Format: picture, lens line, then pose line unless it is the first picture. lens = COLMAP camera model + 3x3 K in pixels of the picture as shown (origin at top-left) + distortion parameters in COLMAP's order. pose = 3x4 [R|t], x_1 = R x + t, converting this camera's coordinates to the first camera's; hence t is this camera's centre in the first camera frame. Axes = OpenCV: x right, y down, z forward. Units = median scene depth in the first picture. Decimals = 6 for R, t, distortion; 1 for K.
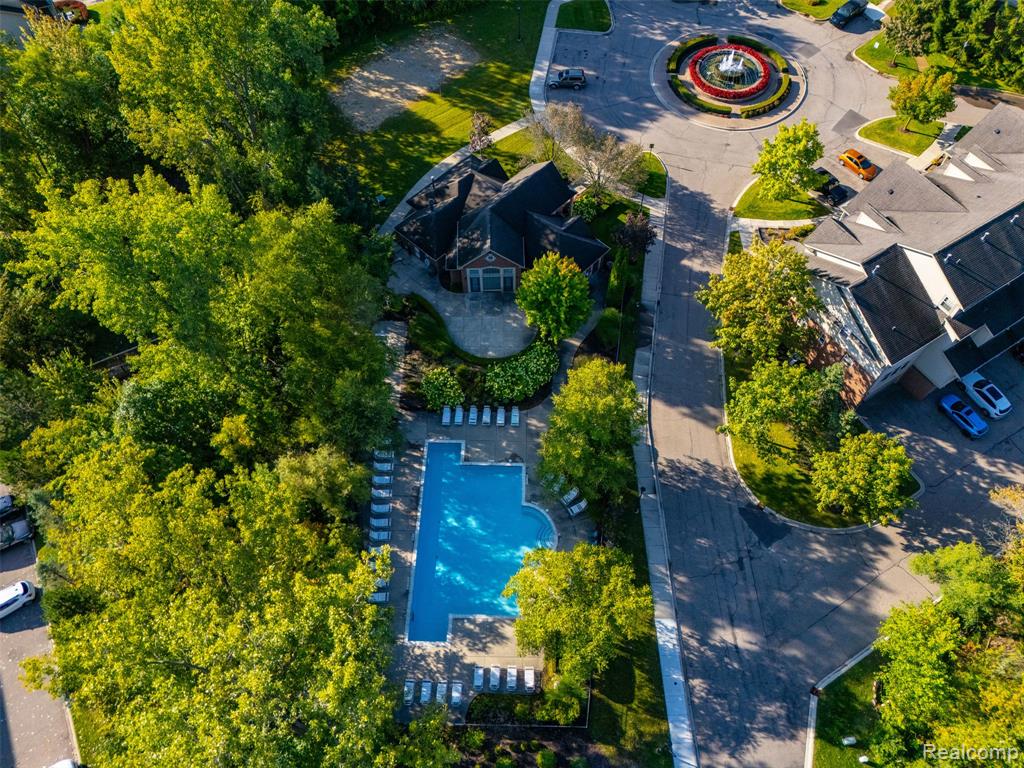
lens RADIAL K [[752.4, 0, 514.2], [0, 752.4, 381.8], [0, 0, 1]] dist [0.065150, -0.053949]
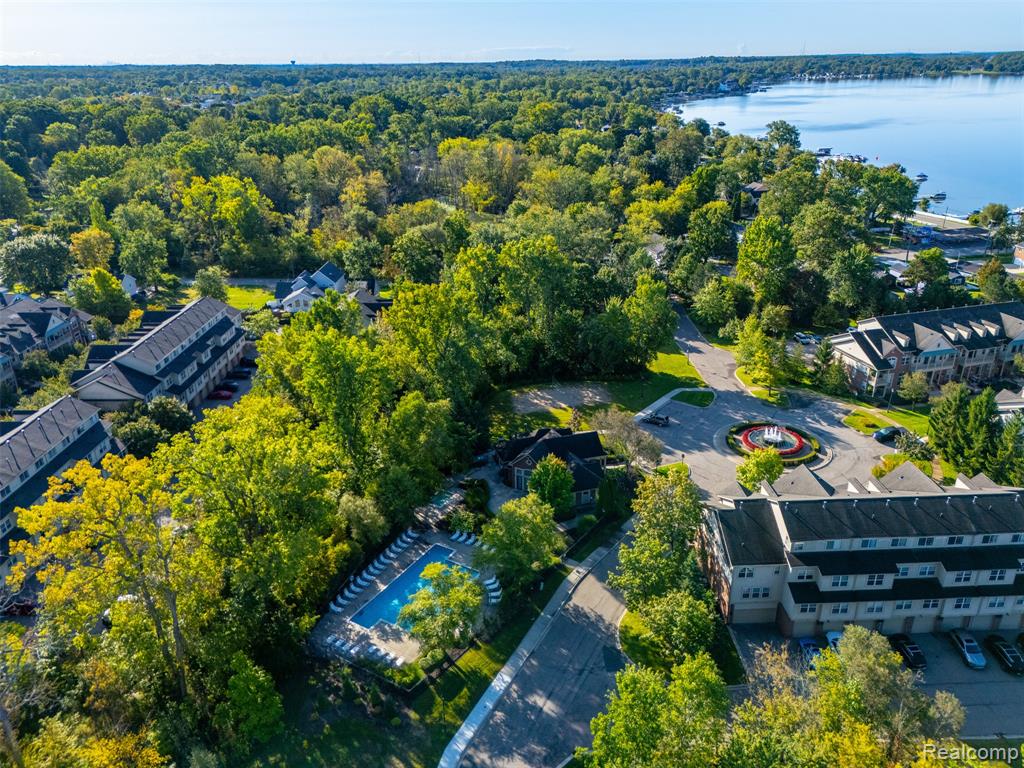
lens RADIAL K [[752.4, 0, 509.5], [0, 752.4, 382.5], [0, 0, 1]] dist [0.065150, -0.053949]
pose [[0.871254, 0.188190, -0.453321, 0.708336], [-0.414642, 0.776424, -0.474593, 0.537866], [0.262656, 0.601457, 0.754494, -0.329710]]
